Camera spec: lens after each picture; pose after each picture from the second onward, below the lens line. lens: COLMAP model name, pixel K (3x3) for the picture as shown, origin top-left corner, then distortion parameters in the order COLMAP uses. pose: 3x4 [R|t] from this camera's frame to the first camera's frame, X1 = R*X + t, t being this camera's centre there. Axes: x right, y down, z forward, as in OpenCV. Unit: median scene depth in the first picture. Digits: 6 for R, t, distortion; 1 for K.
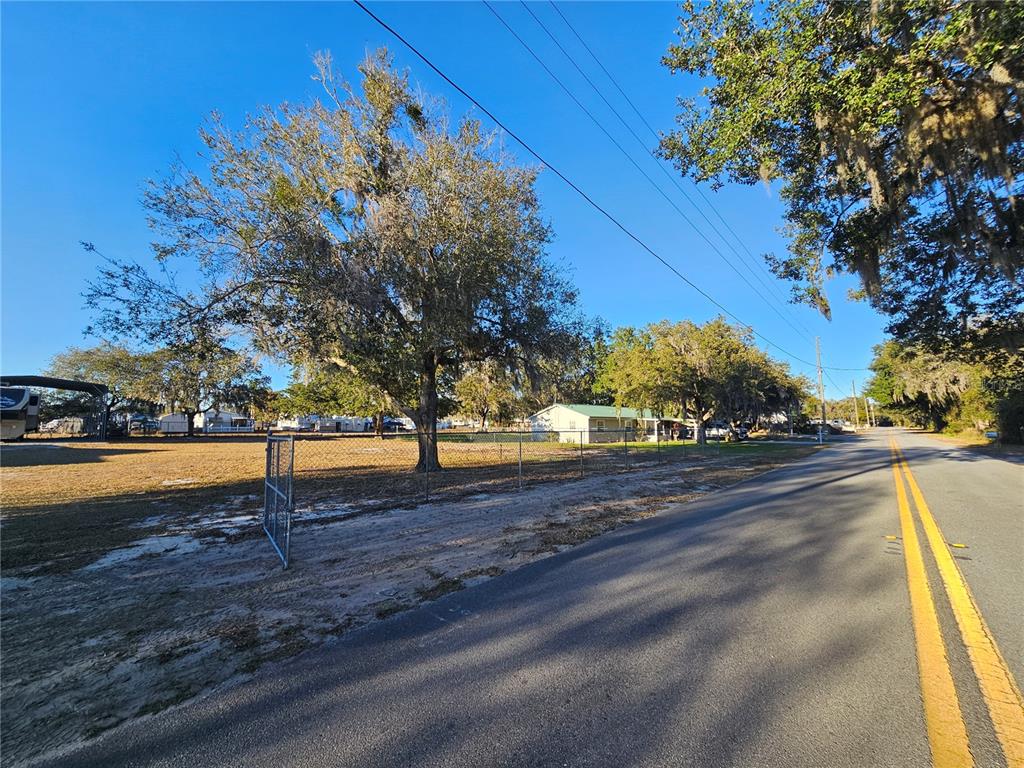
lens RADIAL K [[416.9, 0, 506.1], [0, 416.9, 391.4], [0, 0, 1]] dist [0.000065, 0.000879]
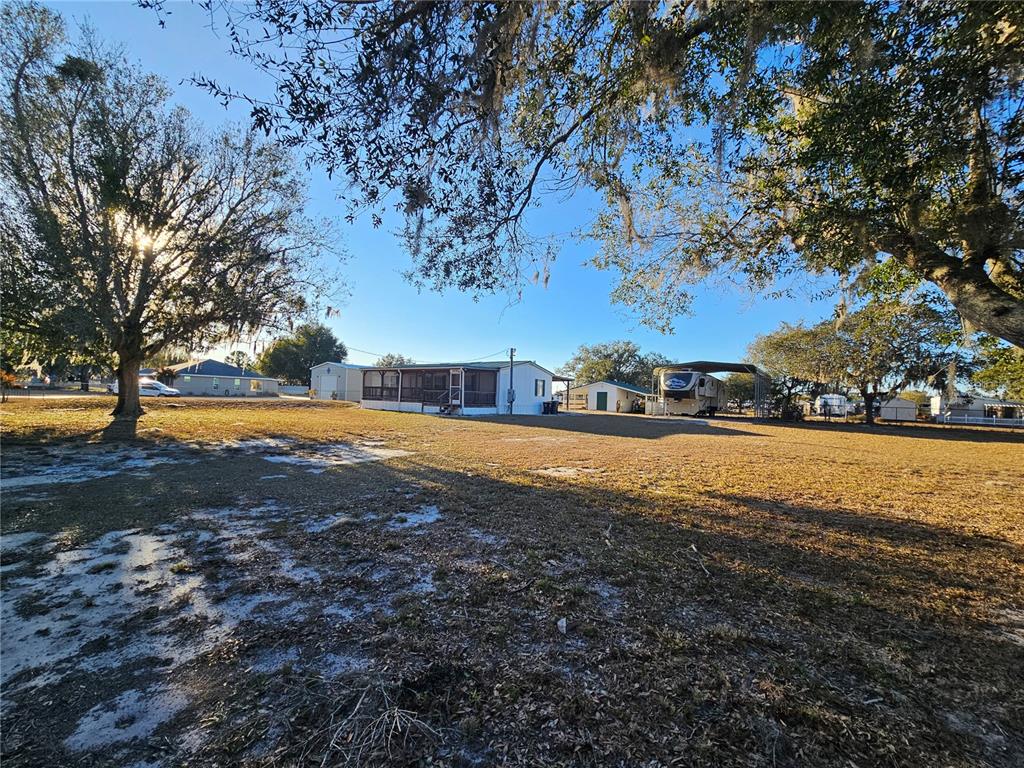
lens RADIAL K [[415.9, 0, 510.4], [0, 415.9, 394.0], [0, 0, 1]] dist [-0.001393, -0.000341]
pose [[0.074614, -0.008221, -0.997179, -0.058610], [0.043110, 0.999058, -0.005010, 0.073768], [0.996280, -0.042615, 0.074898, 0.783196]]
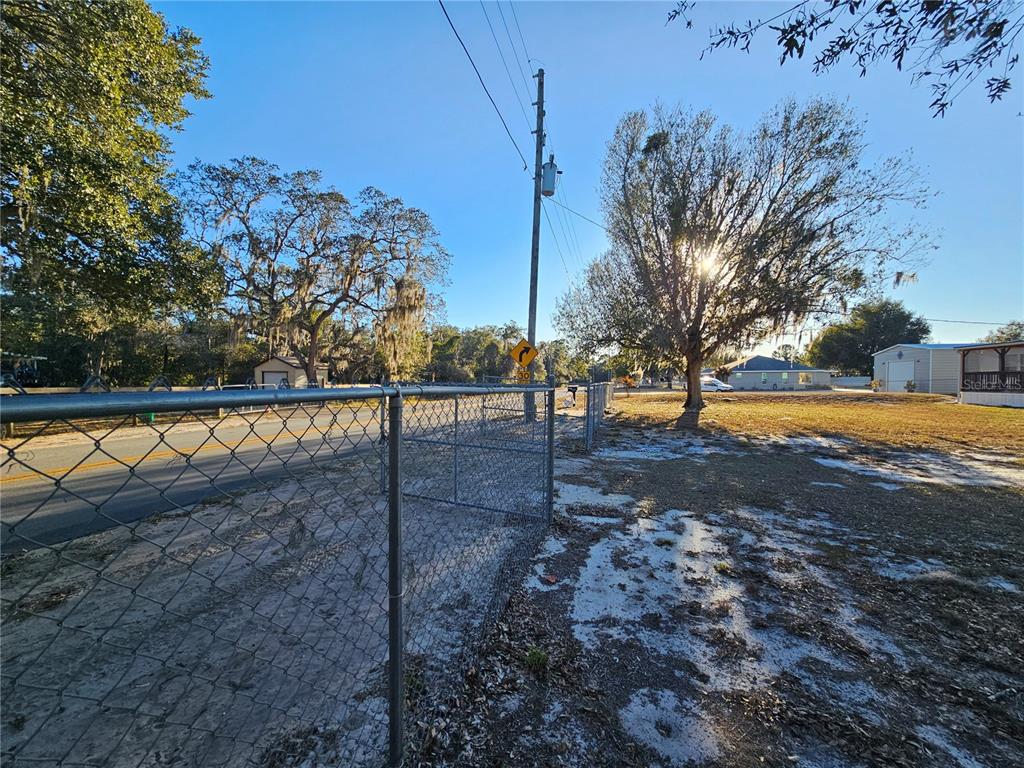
lens RADIAL K [[417.6, 0, 512.7], [0, 417.6, 390.5], [0, 0, 1]] dist [0.001295, -0.000152]
pose [[-0.884618, 0.009427, -0.466221, -0.103287], [0.038030, 0.997924, -0.051981, 0.073236], [0.464763, -0.063714, -0.883140, 0.764082]]
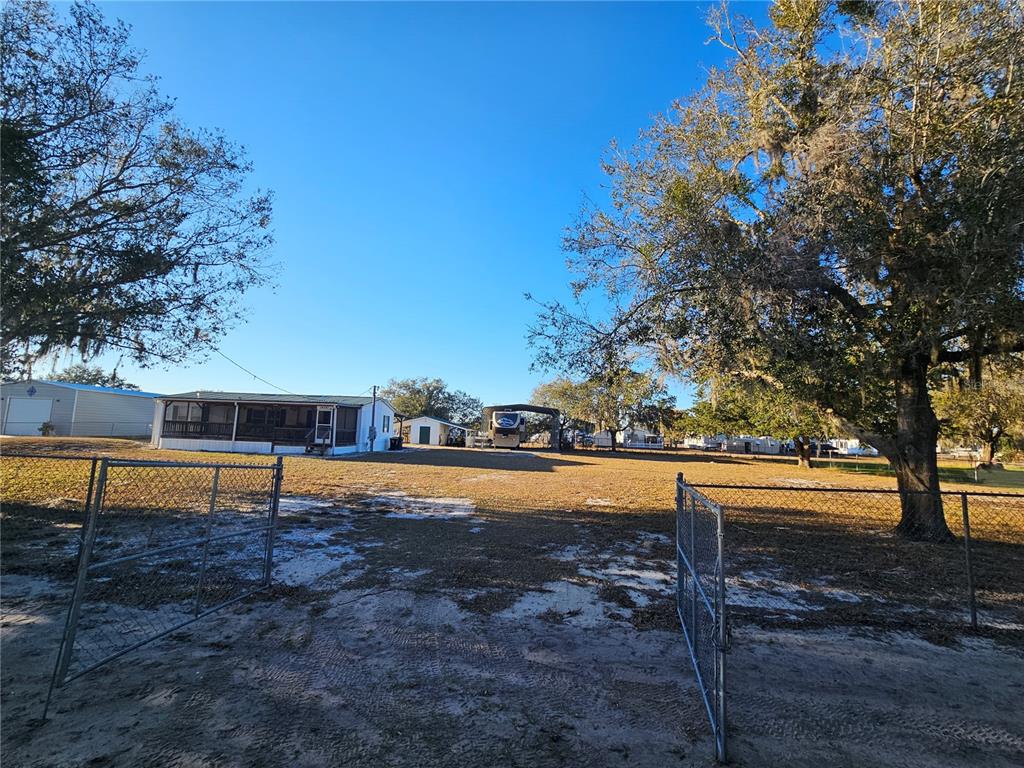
lens RADIAL K [[414.8, 0, 510.0], [0, 414.8, 393.5], [0, 0, 1]] dist [-0.003671, -0.000782]
pose [[0.624709, -0.055076, -0.778913, -0.088840], [0.026231, 0.998427, -0.049560, -0.008579], [0.780417, 0.010529, 0.625171, 0.155843]]
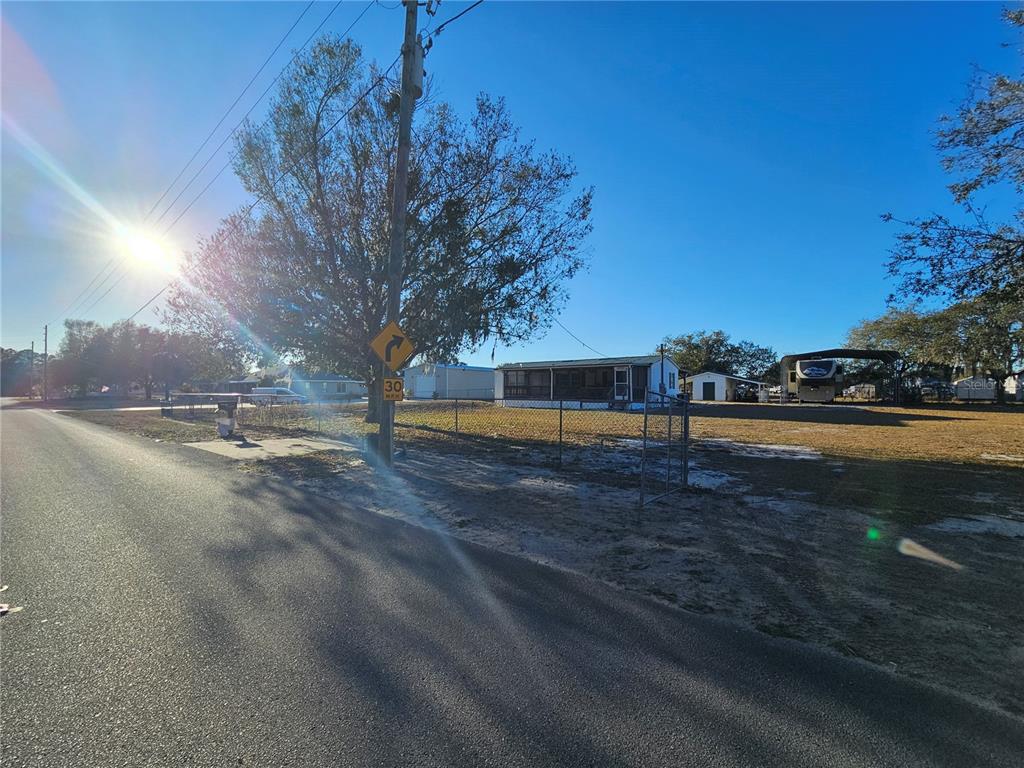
lens RADIAL K [[415.9, 0, 510.4], [0, 415.9, 394.0], [0, 0, 1]] dist [-0.001393, -0.000341]
pose [[0.063383, 0.007063, -0.997964, -0.019175], [0.080650, 0.996668, 0.012176, 0.000640], [0.994725, -0.081257, 0.062602, -0.020676]]
